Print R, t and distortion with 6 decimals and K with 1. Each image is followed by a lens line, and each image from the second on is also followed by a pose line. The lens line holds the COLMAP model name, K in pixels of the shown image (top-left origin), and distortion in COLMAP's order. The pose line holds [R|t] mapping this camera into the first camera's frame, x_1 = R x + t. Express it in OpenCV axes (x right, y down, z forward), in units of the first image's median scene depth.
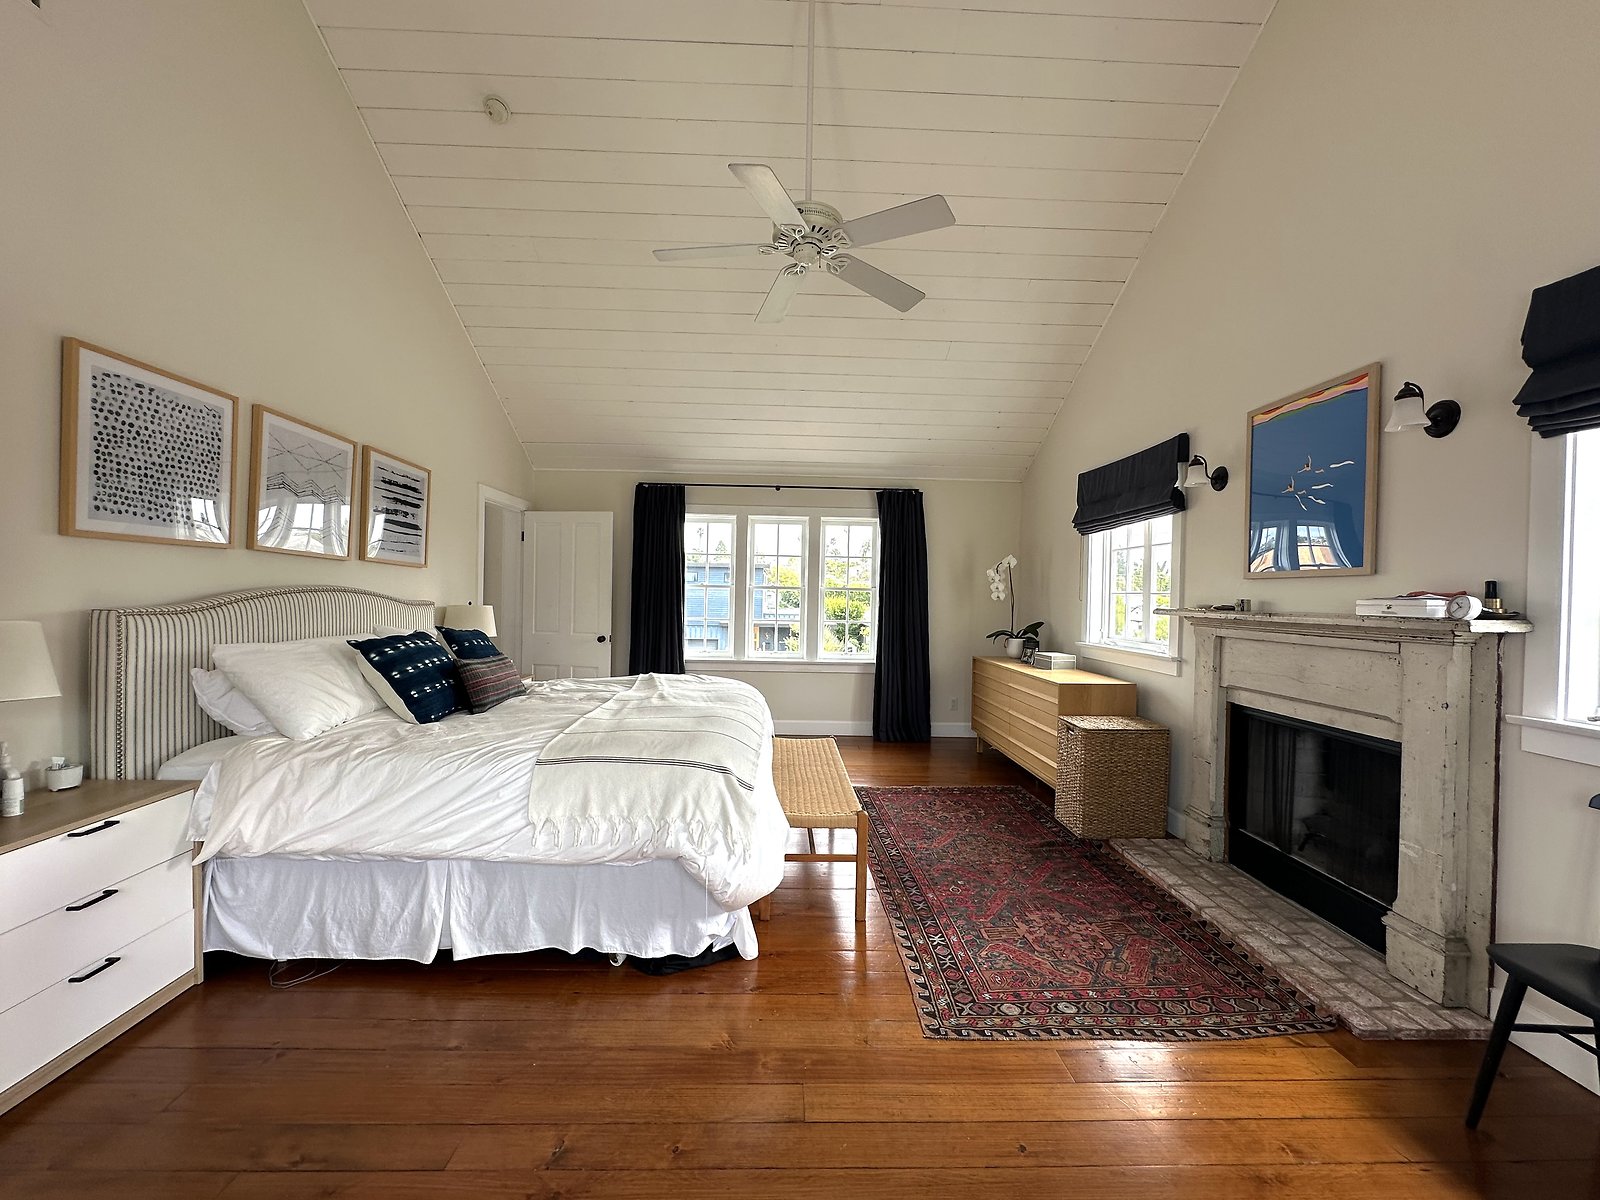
lens RADIAL K [[641.1, 0, 797.5], [0, 641.1, 597.4], [0, 0, 1]] dist [0.000481, 0.000107]
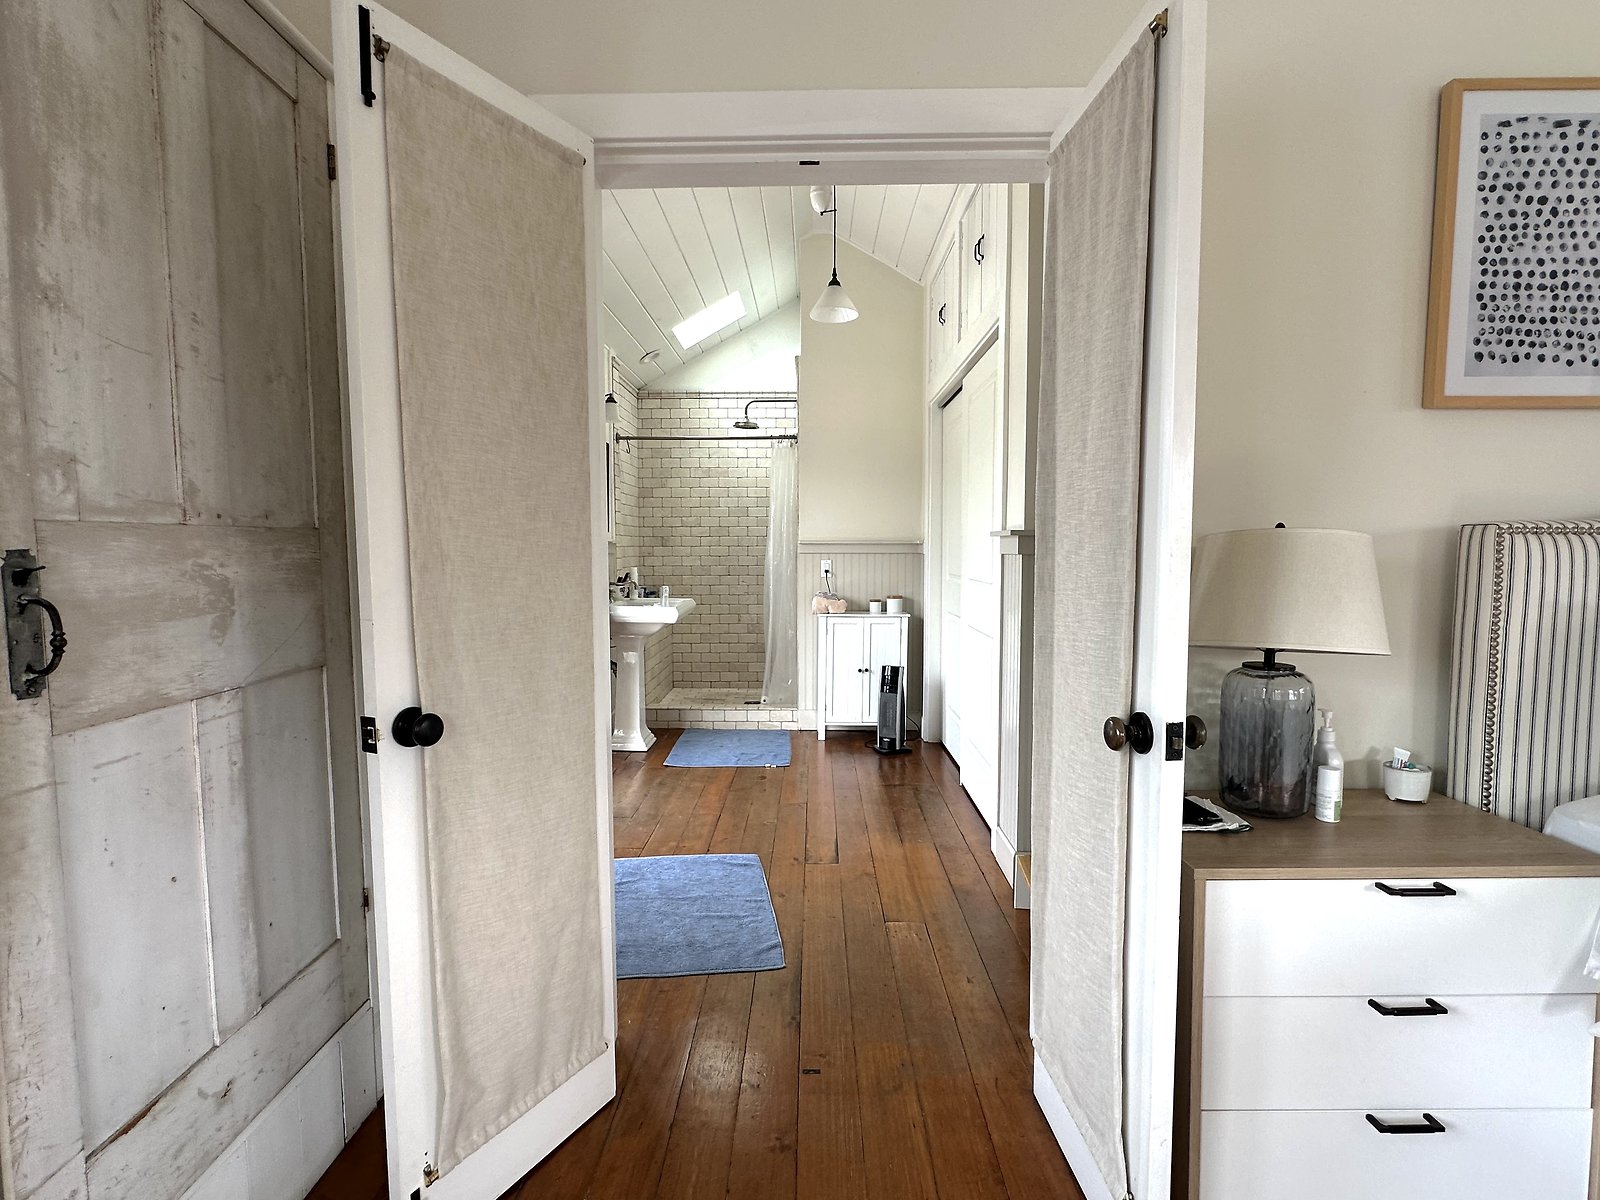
lens RADIAL K [[789.1, 0, 803.0], [0, 789.1, 596.7], [0, 0, 1]] dist [-0.001091, 0.000786]
pose [[-0.039173, 0.052680, -0.997843, -0.303355], [-0.003391, 0.998597, 0.052853, 0.048362], [0.999227, 0.005454, -0.038939, 0.382090]]
